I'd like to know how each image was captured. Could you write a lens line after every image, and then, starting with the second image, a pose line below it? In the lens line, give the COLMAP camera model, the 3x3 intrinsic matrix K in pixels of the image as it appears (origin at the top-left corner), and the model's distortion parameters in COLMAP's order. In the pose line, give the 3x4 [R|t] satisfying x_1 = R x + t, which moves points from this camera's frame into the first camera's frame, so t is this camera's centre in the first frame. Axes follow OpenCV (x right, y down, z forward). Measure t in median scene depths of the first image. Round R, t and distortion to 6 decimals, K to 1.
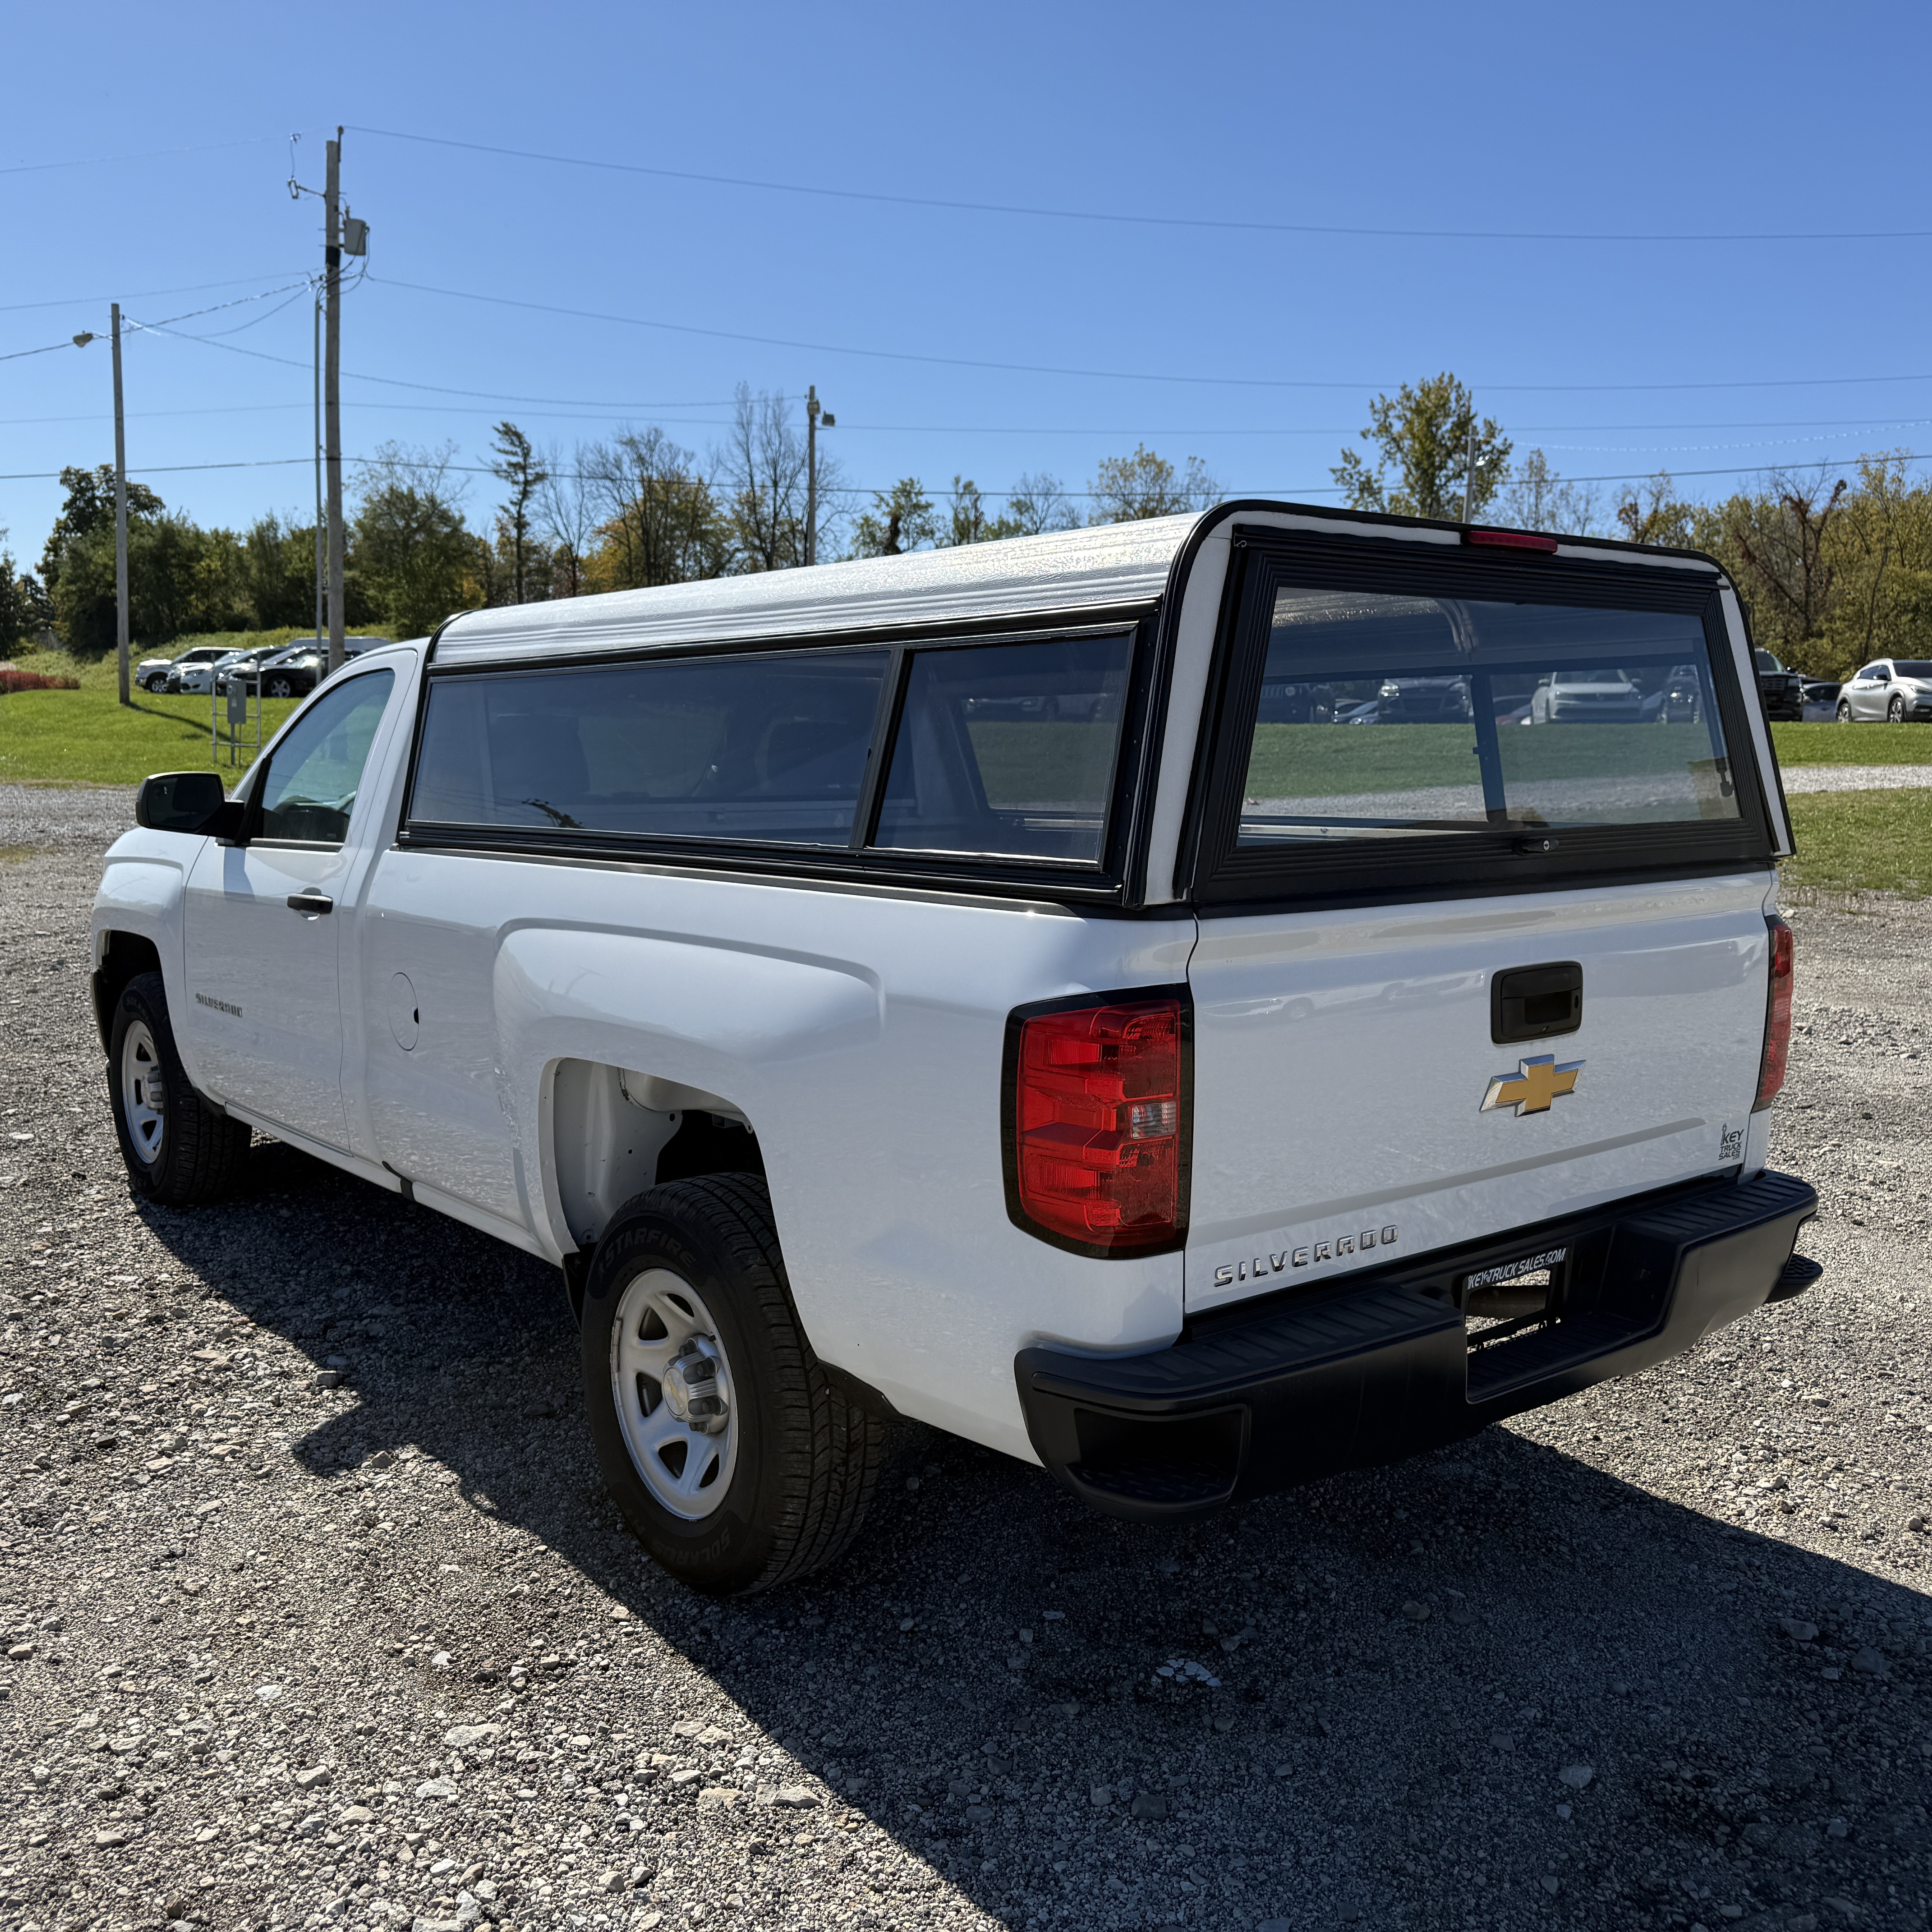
lens RADIAL K [[1810.7, 0, 915.9], [0, 1810.7, 1000.0], [0, 0, 1]] dist [0.097969, -0.165558]
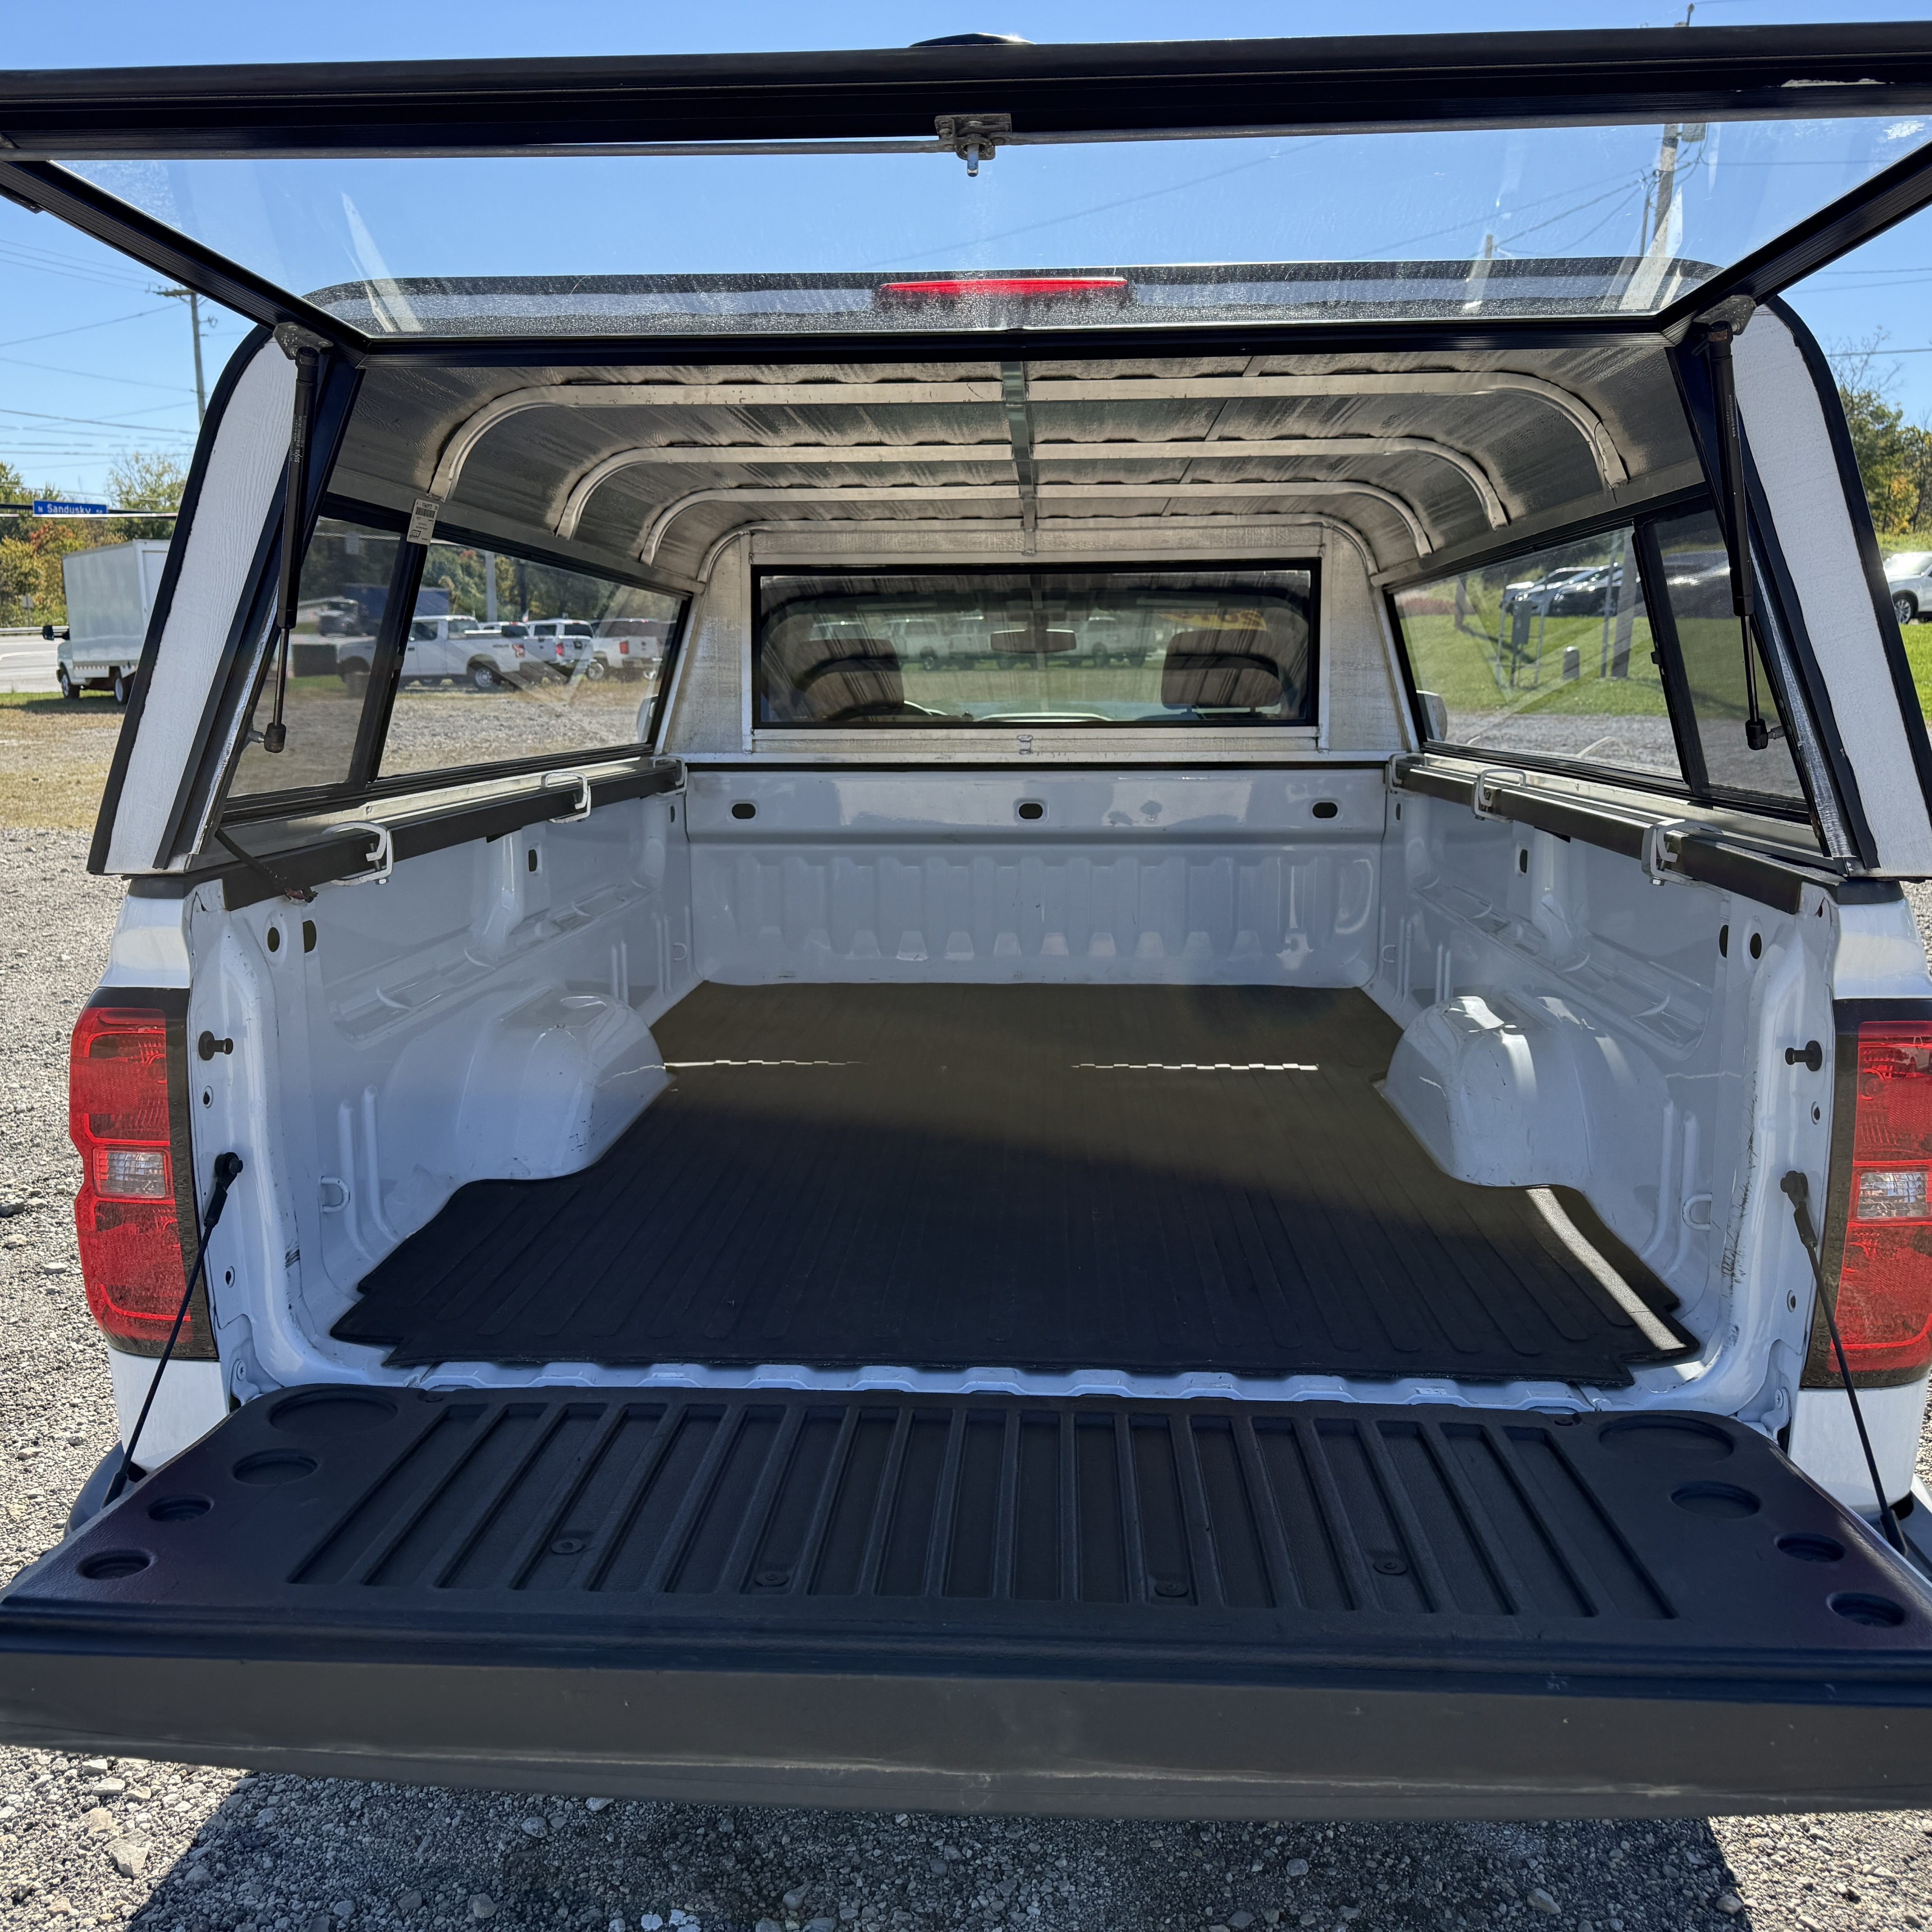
lens RADIAL K [[1824.7, 0, 967.0], [0, 1824.7, 969.1], [0, 0, 1]] dist [-0.004737, 0.011340]
pose [[0.750341, 0.110661, -0.651723, 0.687861], [-0.092756, 0.993760, 0.061946, -0.072774], [0.654511, 0.013970, 0.755924, 0.540790]]
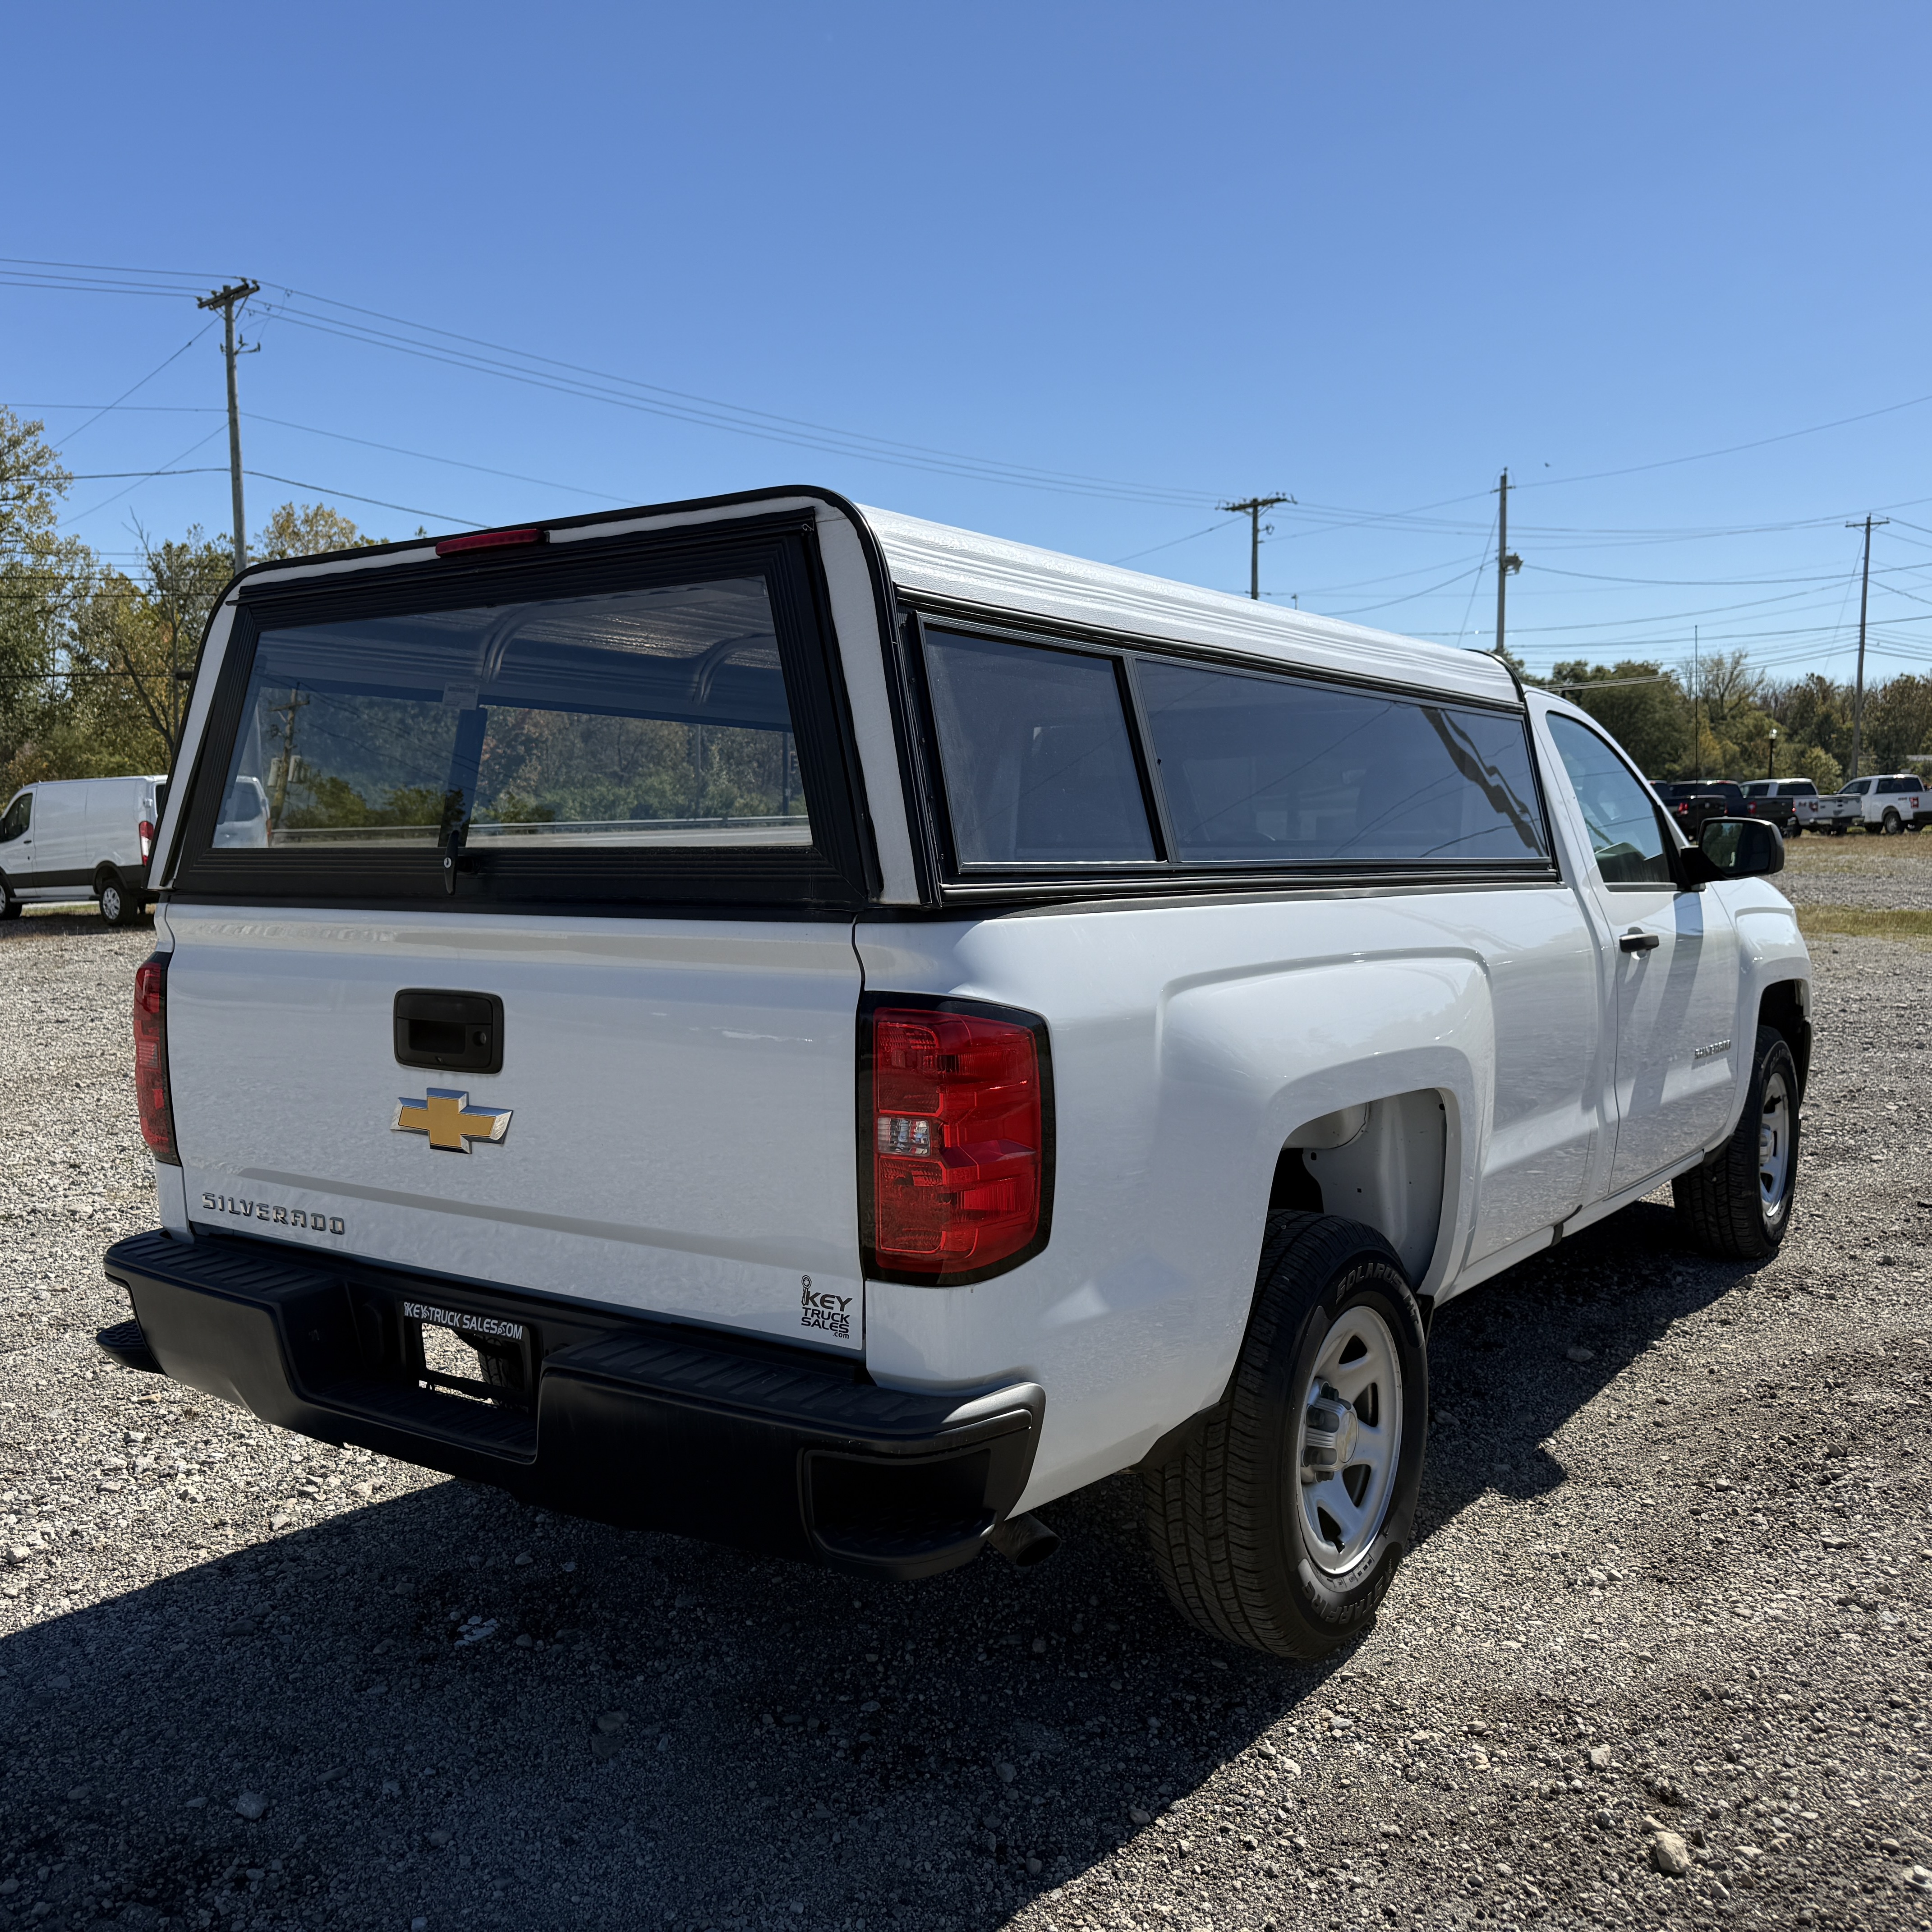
lens RADIAL K [[1810.7, 0, 915.9], [0, 1810.7, 1000.0], [0, 0, 1]] dist [0.097969, -0.165558]
pose [[0.255009, 0.079387, -0.963674, 1.261271], [-0.120277, 0.991488, 0.049850, -0.087287], [0.959429, 0.103195, 0.262386, 0.957668]]
